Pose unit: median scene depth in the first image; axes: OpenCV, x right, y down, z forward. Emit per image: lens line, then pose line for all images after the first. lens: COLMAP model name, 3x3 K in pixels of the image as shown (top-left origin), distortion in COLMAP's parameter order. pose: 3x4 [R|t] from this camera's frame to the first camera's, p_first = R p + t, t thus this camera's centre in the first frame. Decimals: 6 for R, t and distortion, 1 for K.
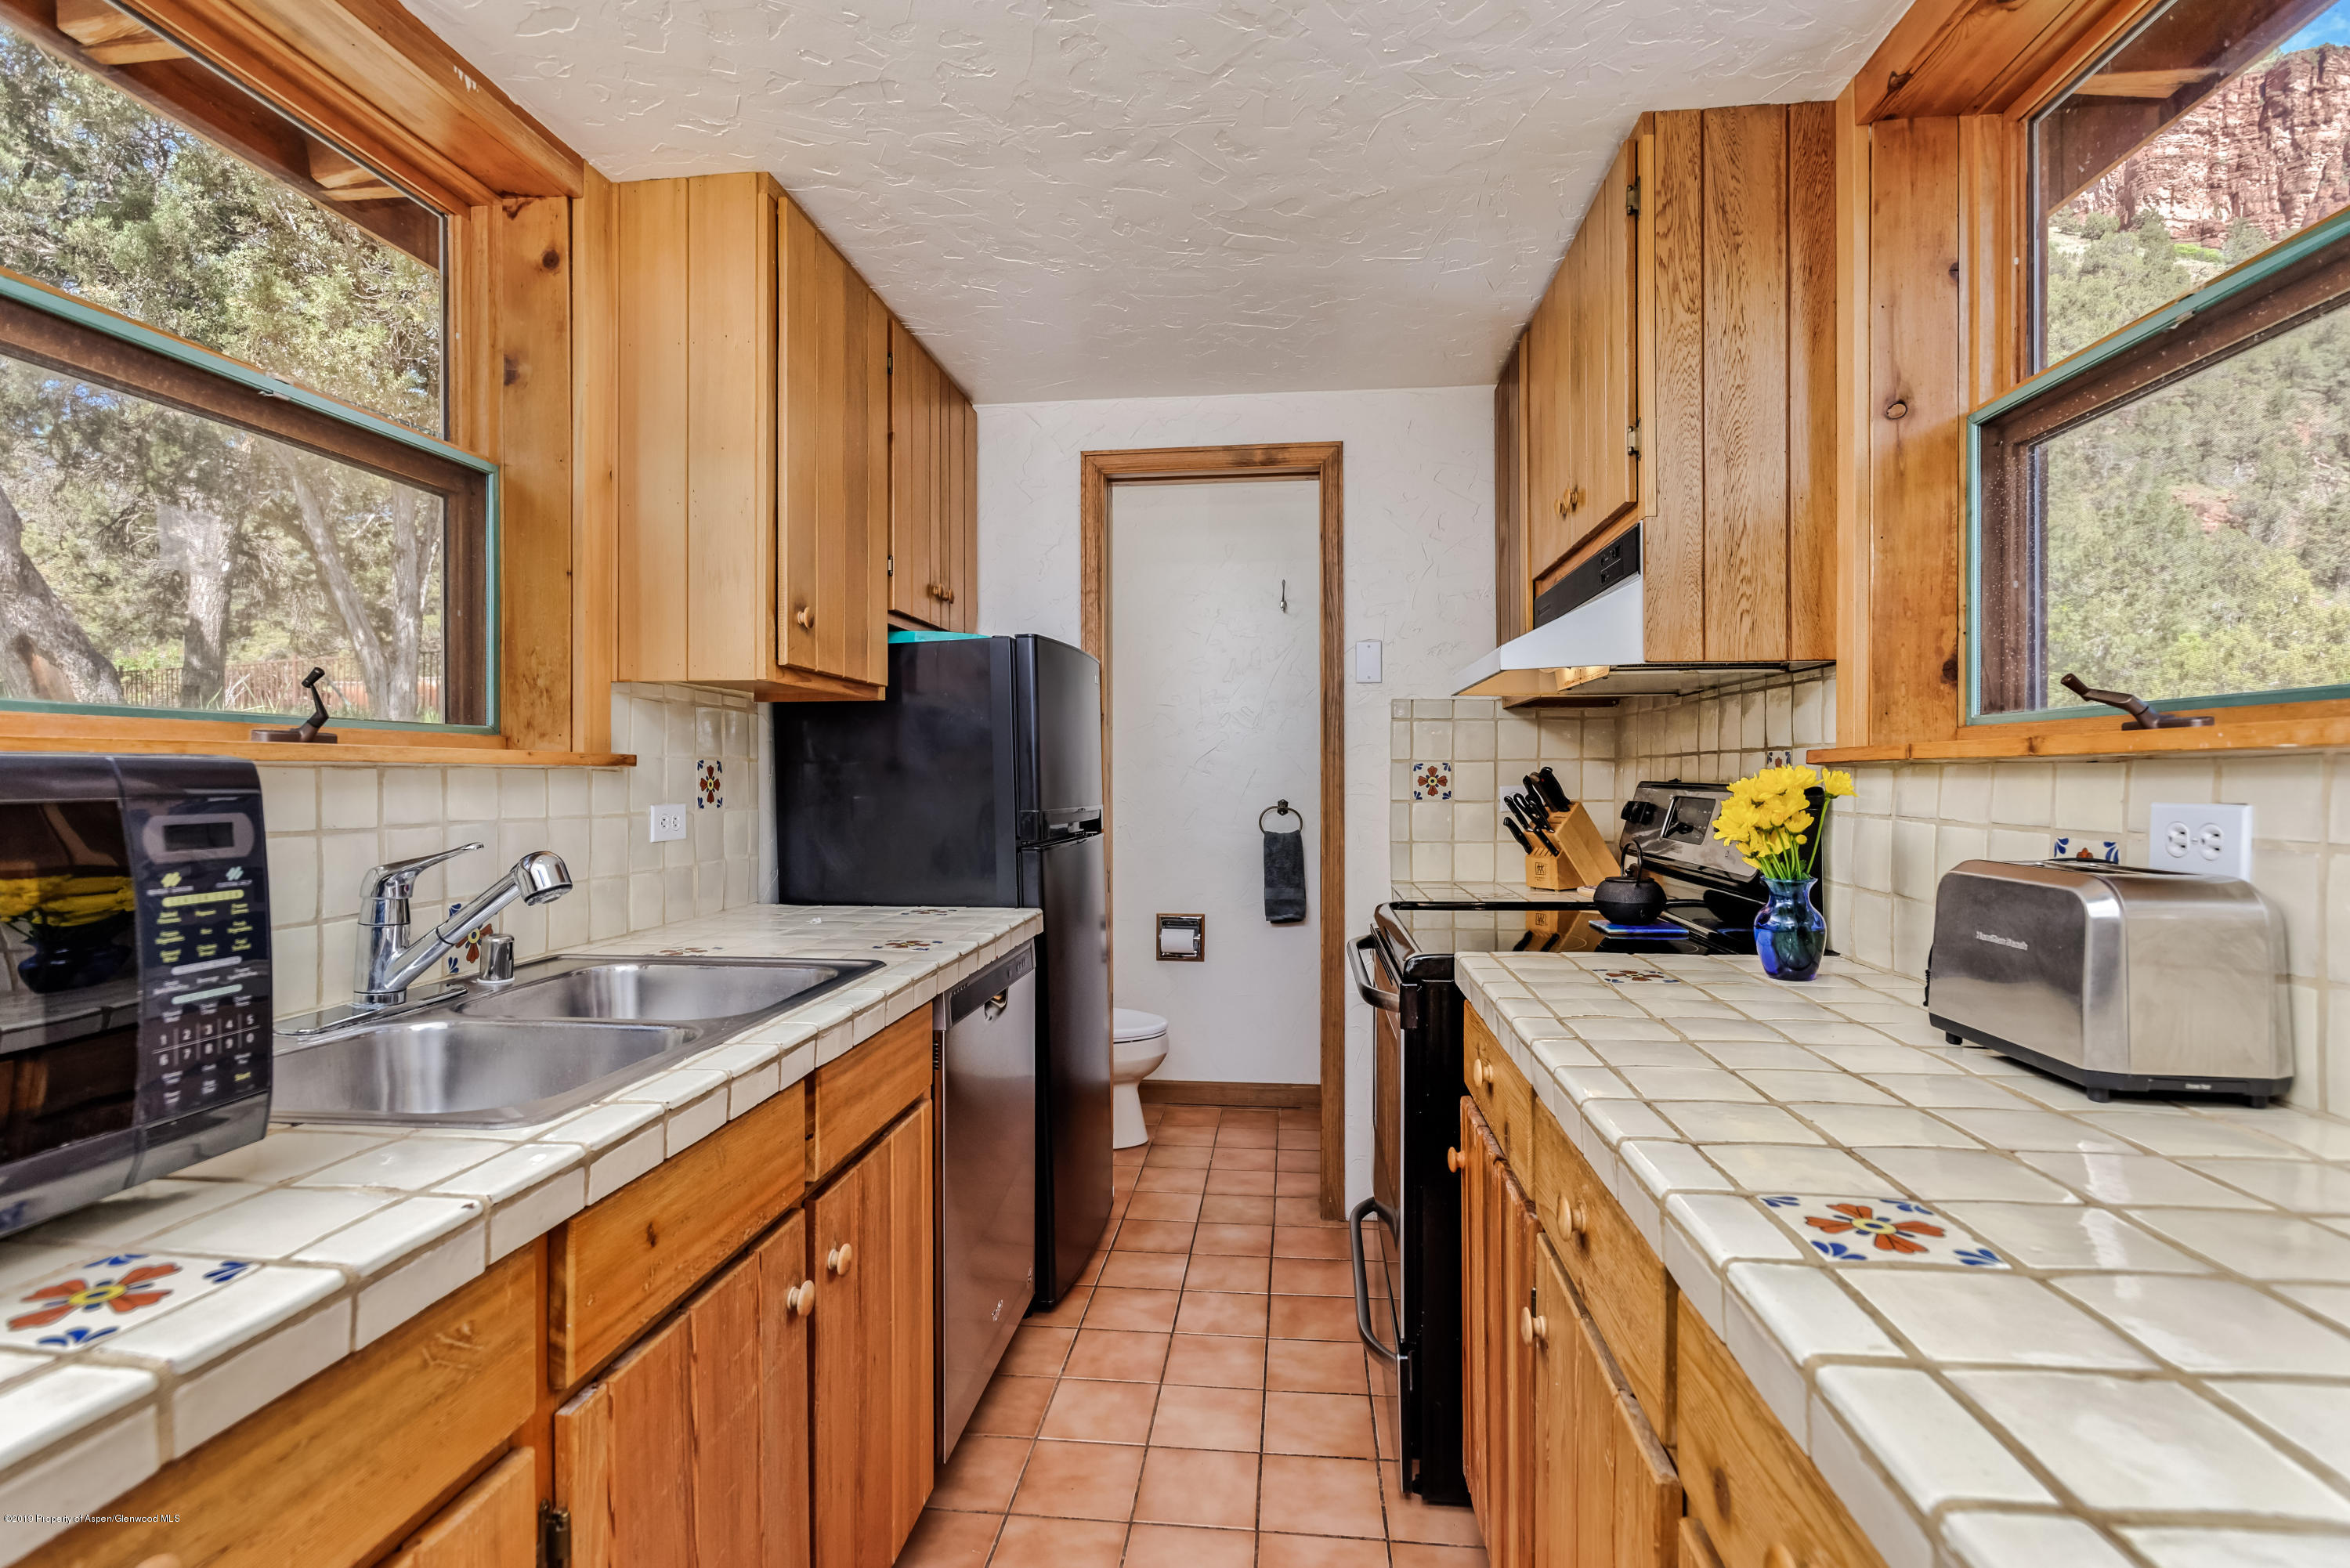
lens RADIAL K [[1176.7, 0, 1175.0], [0, 1176.7, 784.0], [0, 0, 1]] dist [-0.000526, 0.000130]
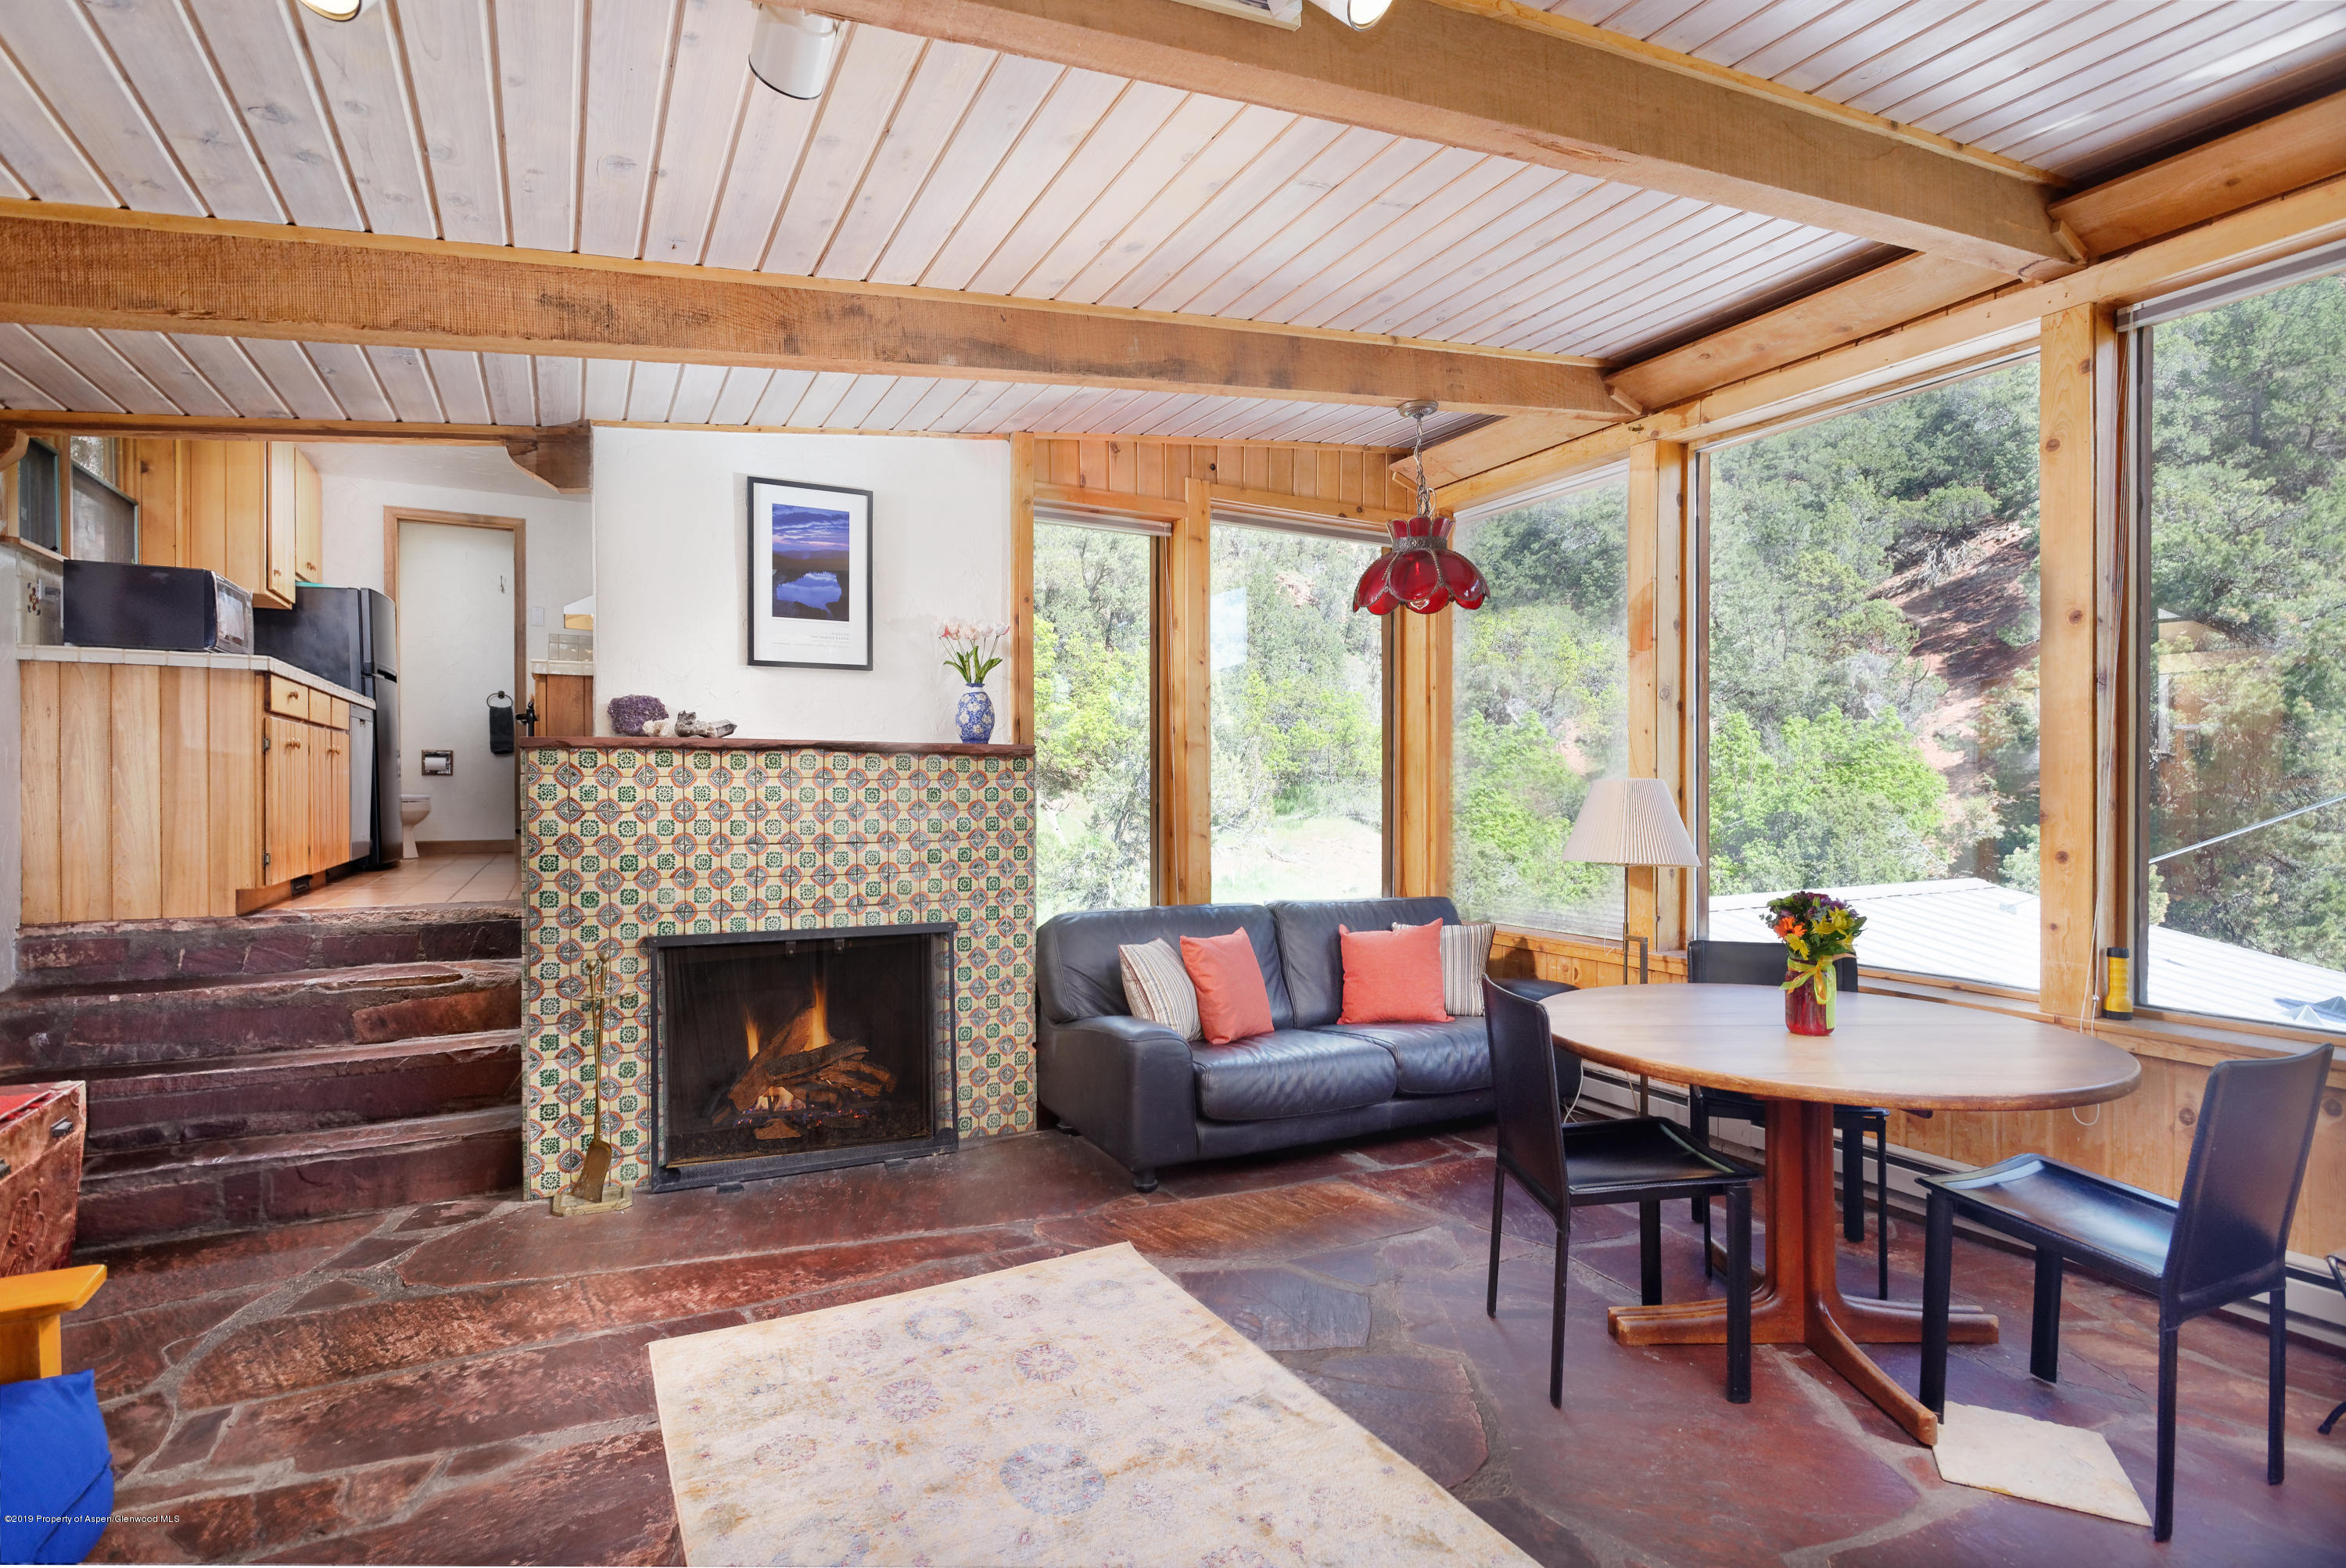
lens RADIAL K [[1133.0, 0, 1173.0], [0, 1133.0, 784.0], [0, 0, 1]] dist [-0.001703, -0.000296]
pose [[0.829204, 0.002323, 0.558941, -0.030669], [0.001546, 0.999978, -0.006448, 0.179939], [-0.558944, 0.006211, 0.829182, -1.132337]]
